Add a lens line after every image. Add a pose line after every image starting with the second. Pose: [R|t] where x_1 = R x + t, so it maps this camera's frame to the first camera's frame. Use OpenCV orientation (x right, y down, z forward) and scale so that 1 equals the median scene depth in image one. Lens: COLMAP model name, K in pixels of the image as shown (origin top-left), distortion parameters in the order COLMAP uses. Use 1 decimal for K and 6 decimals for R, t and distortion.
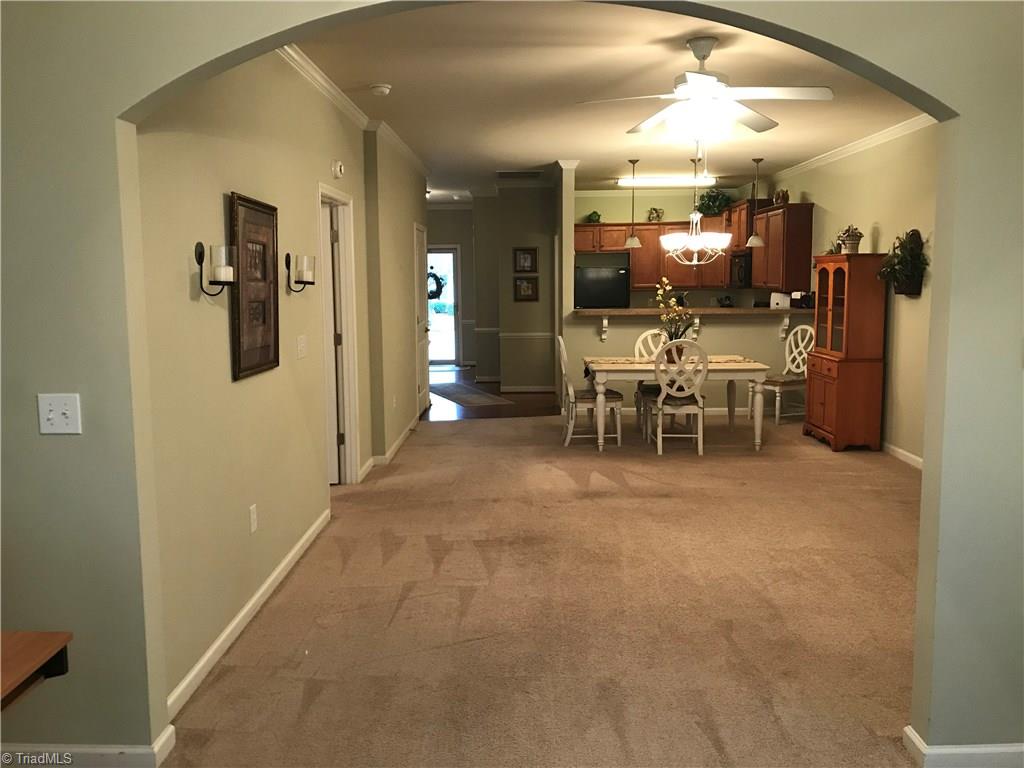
lens RADIAL K [[843.0, 0, 512.9], [0, 843.0, 372.2], [0, 0, 1]] dist [0.074017, -0.165703]
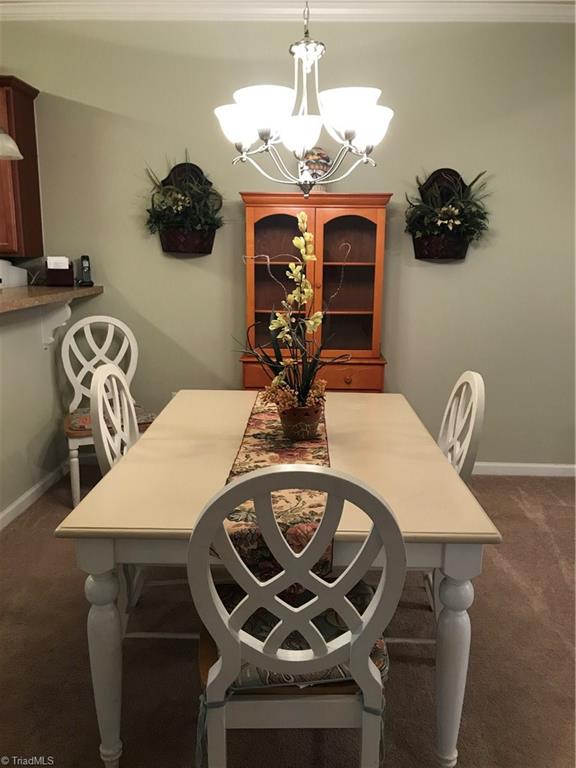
lens RADIAL K [[632.3, 0, 295.7], [0, 632.3, 381.1], [0, 0, 1]] dist [0.074017, -0.165703]
pose [[0.033273, -0.202655, 0.978685, -0.100556], [0.101162, 0.974881, 0.198428, -0.106898], [-0.994313, 0.092403, 0.052938, 1.072342]]
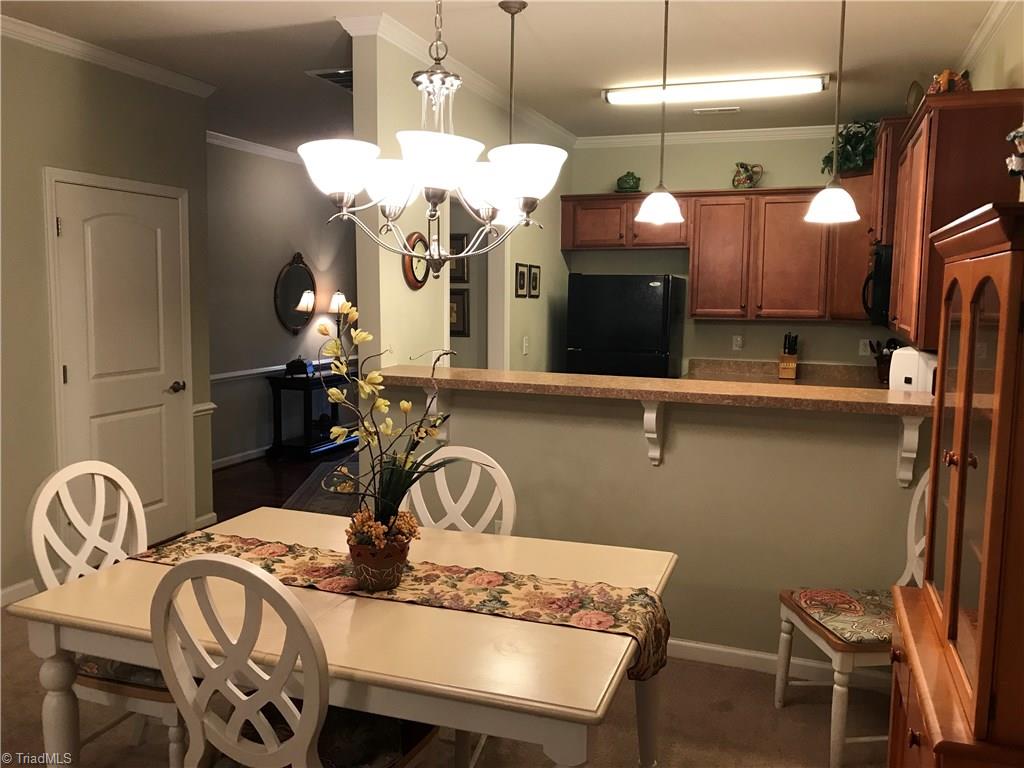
lens RADIAL K [[843.0, 0, 512.9], [0, 843.0, 372.2], [0, 0, 1]] dist [0.074017, -0.165703]
pose [[0.942330, 0.054247, -0.330259, 0.362705], [-0.058770, 0.998265, -0.003717, -0.096738], [0.329484, 0.022912, 0.943883, 0.801662]]
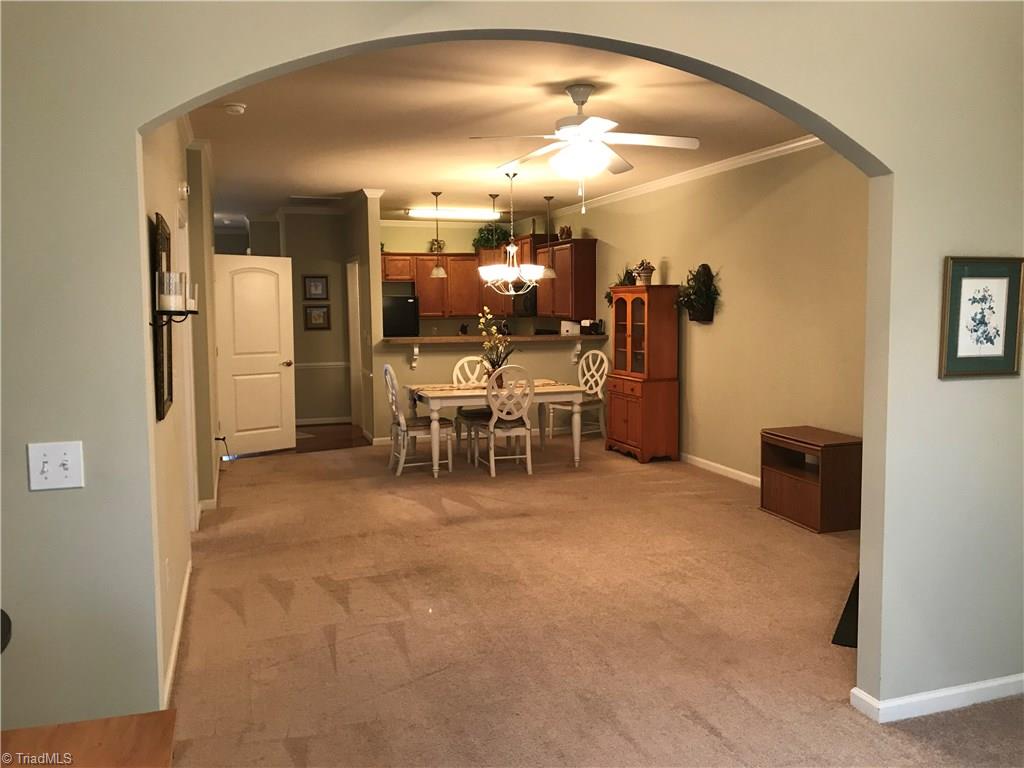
lens RADIAL K [[839.0, 0, 514.2], [0, 839.0, 375.4], [0, 0, 1]] dist [0.140232, -0.403553]
pose [[0.945062, -0.028509, 0.325647, -0.137243], [0.038227, 0.998993, -0.023482, -0.001658], [-0.324650, 0.034640, 0.945200, 0.013593]]
